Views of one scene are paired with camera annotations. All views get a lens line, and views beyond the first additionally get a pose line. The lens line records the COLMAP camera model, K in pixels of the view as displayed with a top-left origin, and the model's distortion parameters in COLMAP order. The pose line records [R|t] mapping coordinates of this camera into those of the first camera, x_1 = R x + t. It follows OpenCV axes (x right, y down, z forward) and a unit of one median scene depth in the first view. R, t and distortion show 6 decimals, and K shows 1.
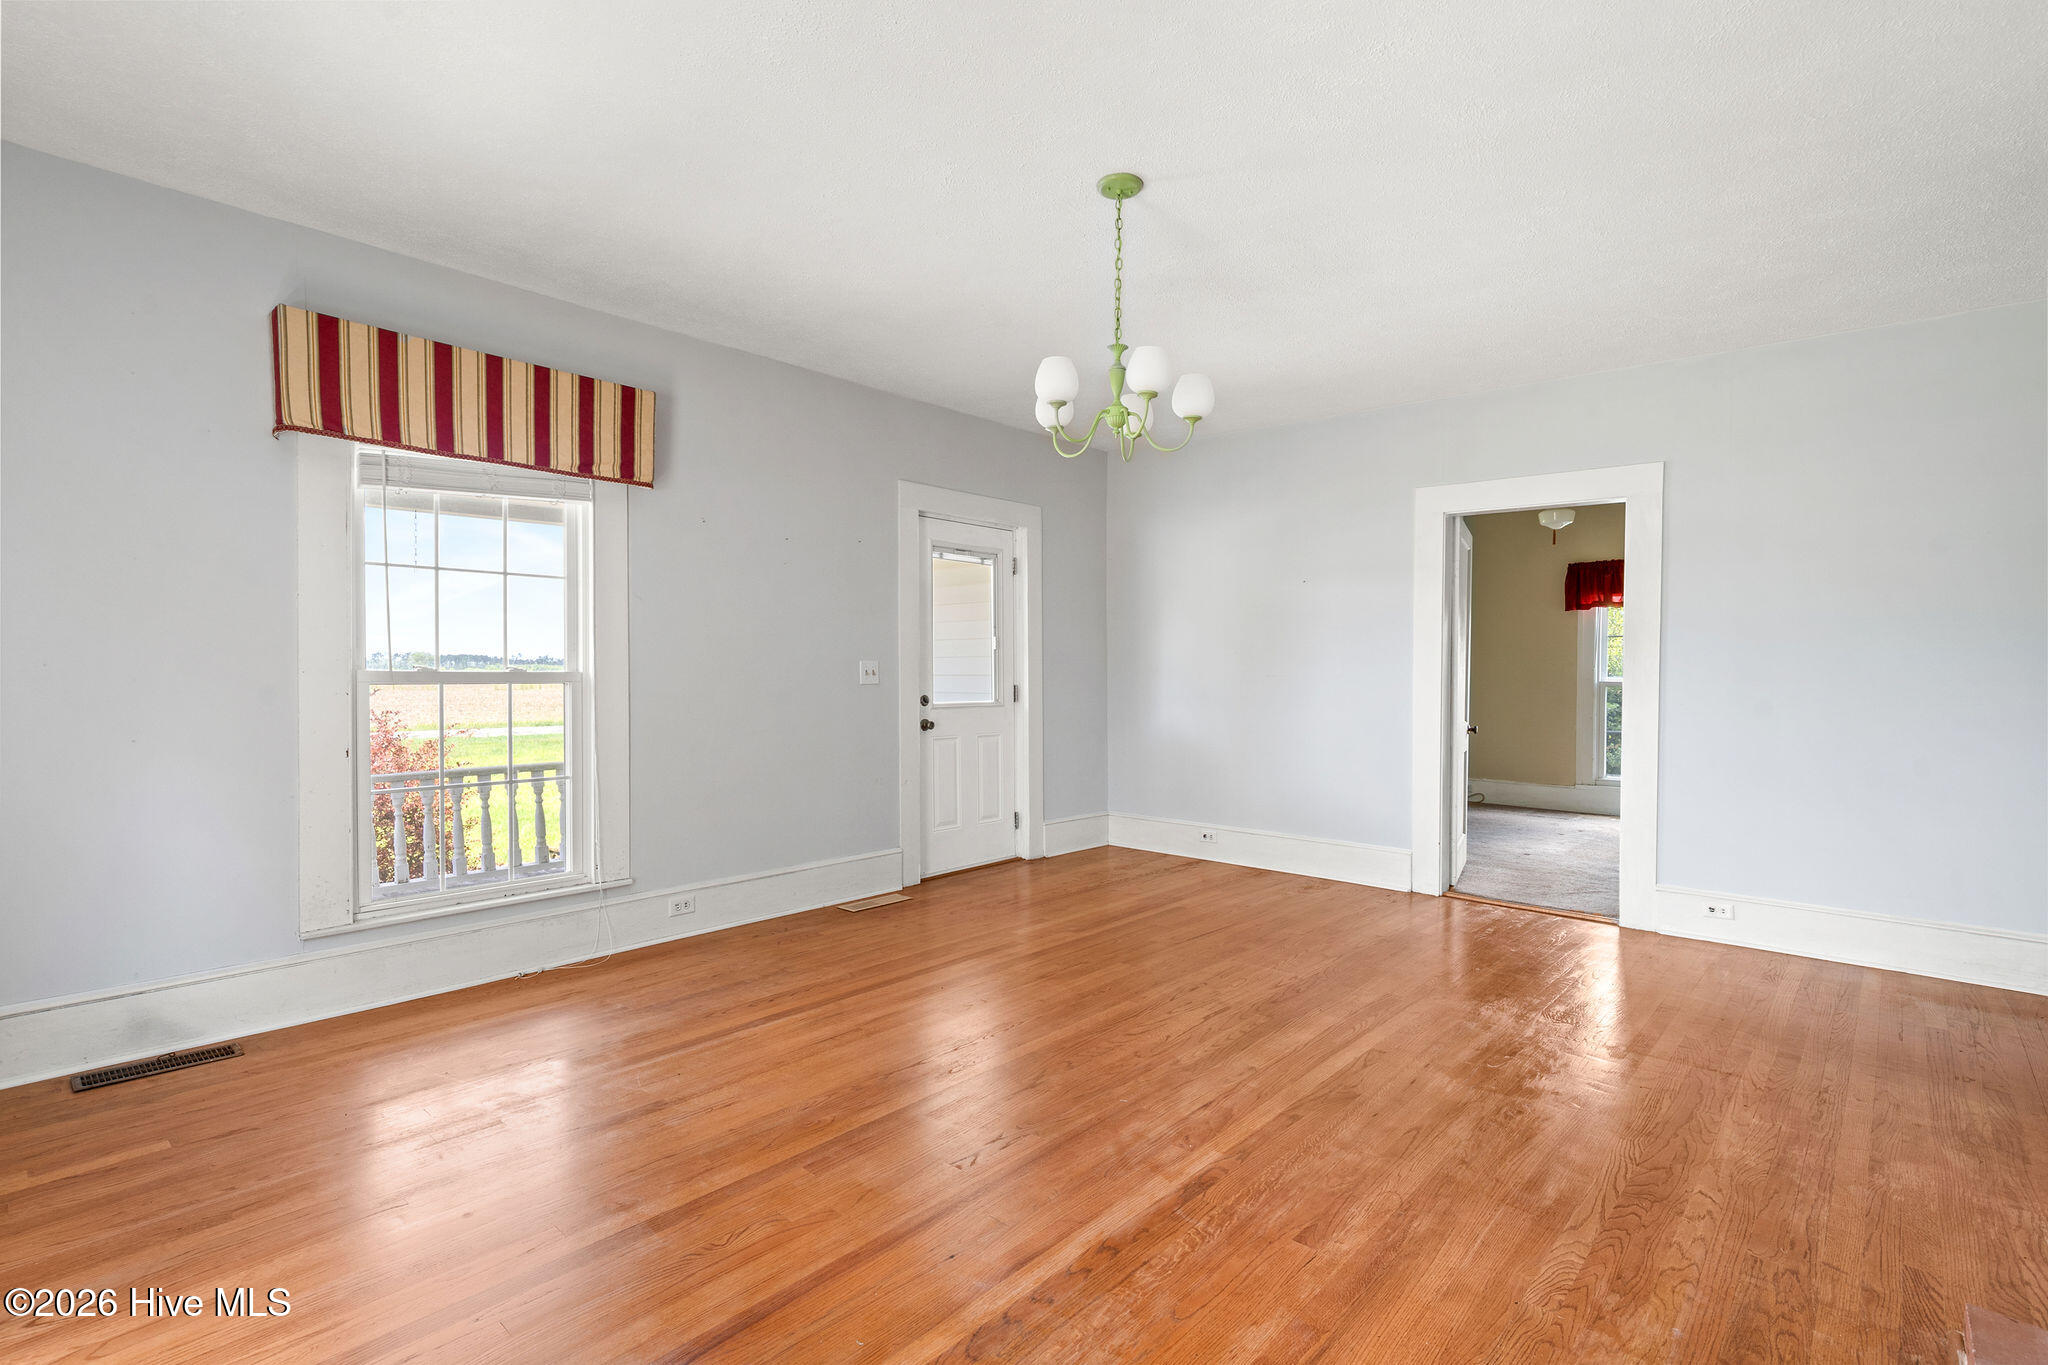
lens RADIAL K [[948.8, 0, 1015.4], [0, 948.8, 696.7], [0, 0, 1]] dist [0.001954, 0.000088]
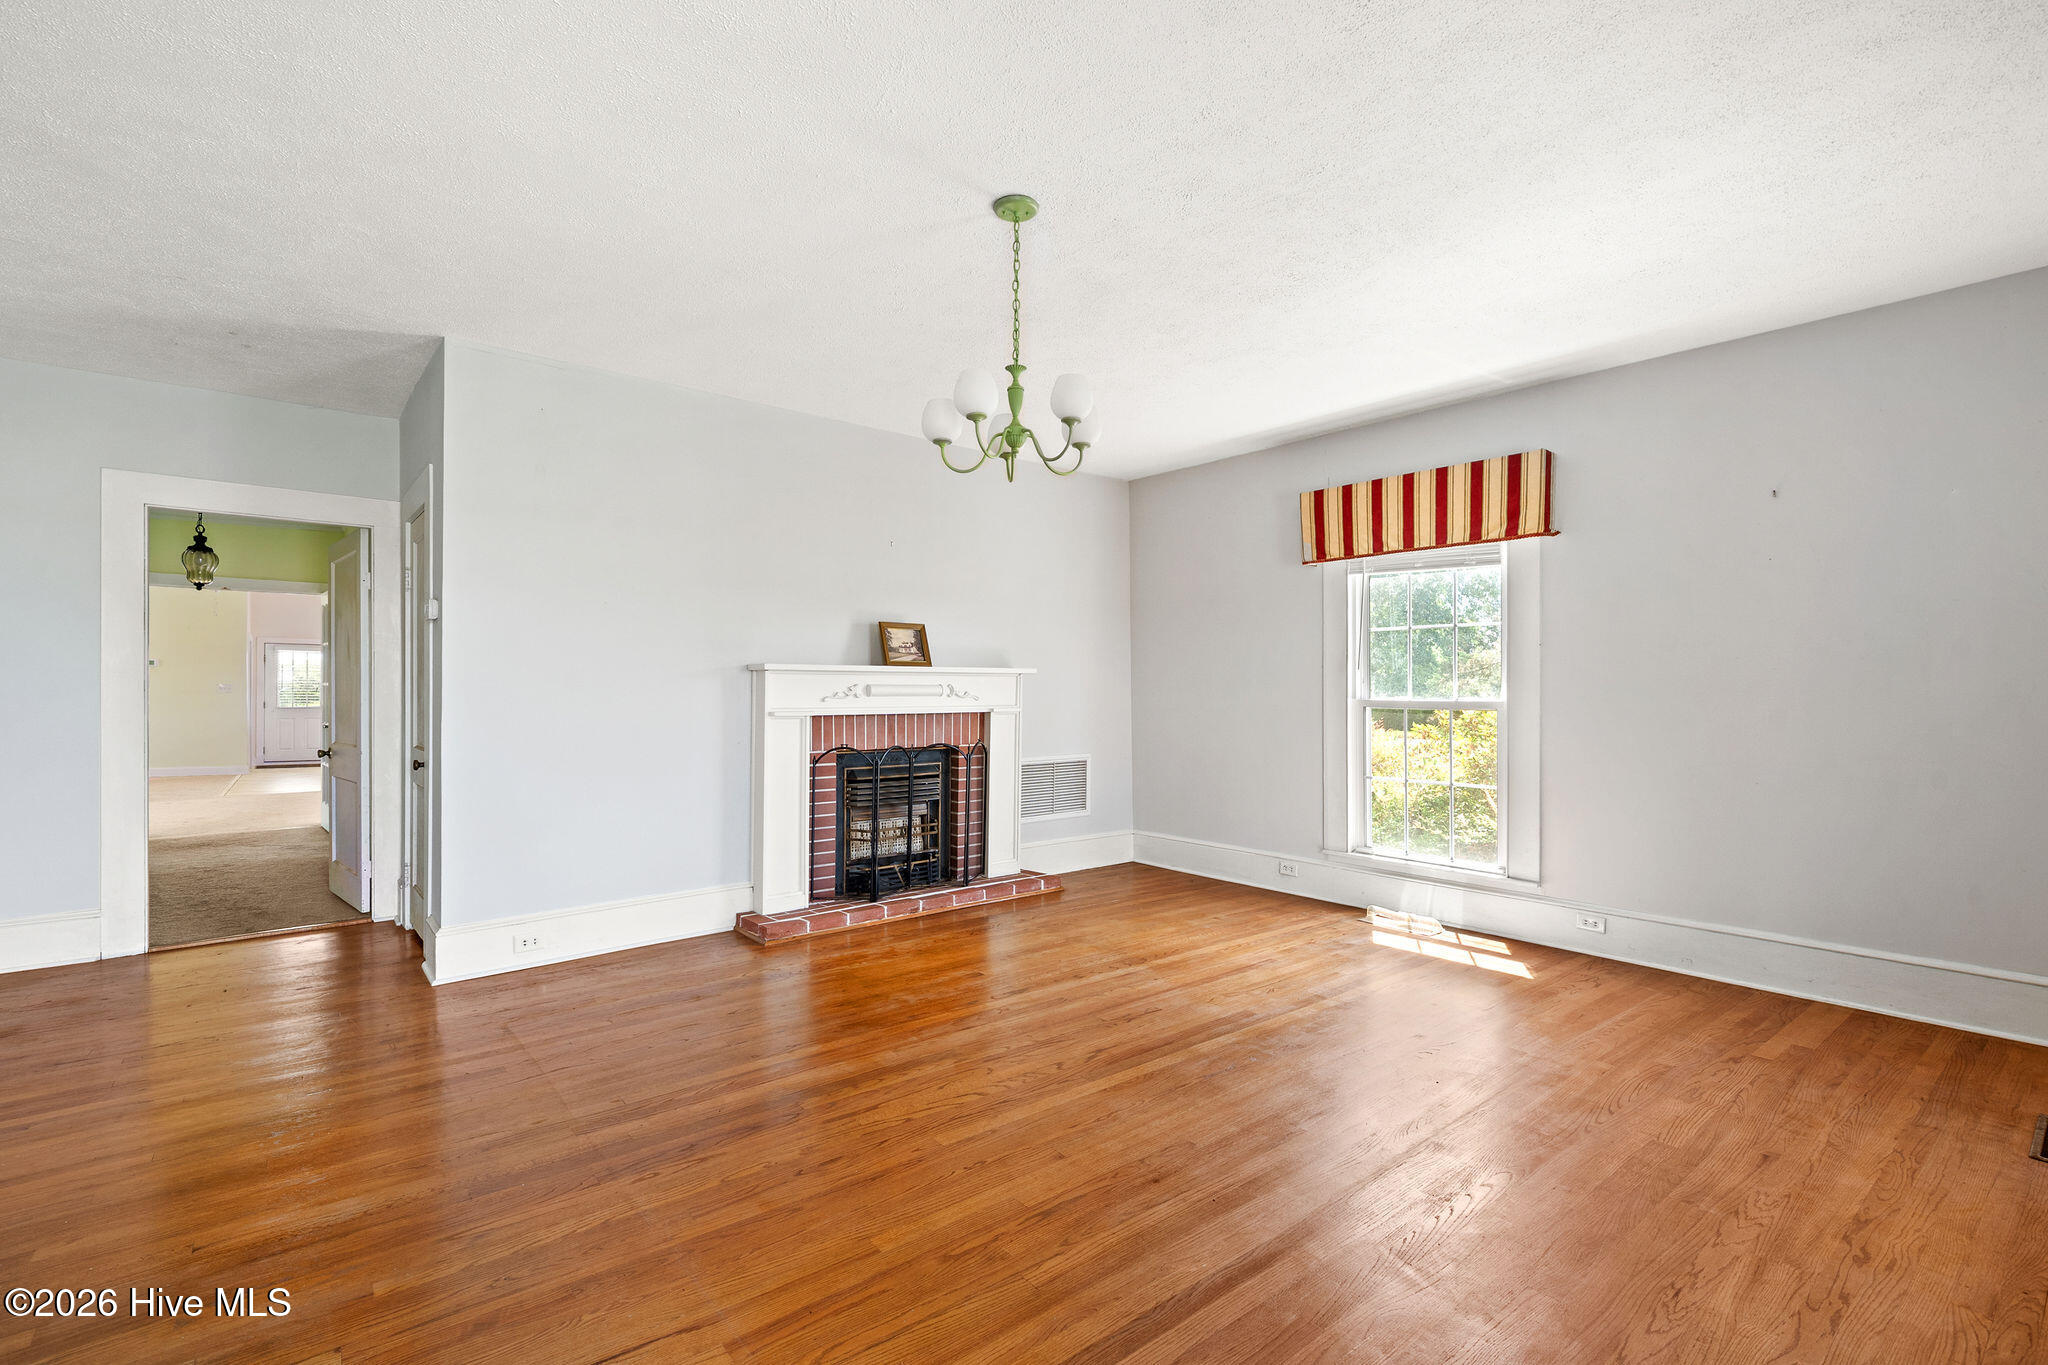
lens RADIAL K [[948.8, 0, 1015.4], [0, 948.8, 696.7], [0, 0, 1]] dist [0.001954, 0.000088]
pose [[-0.987728, -0.011912, 0.155730, -0.063929], [-0.007447, 0.999545, 0.029224, -0.063247], [-0.156007, 0.027706, -0.987367, 2.481333]]
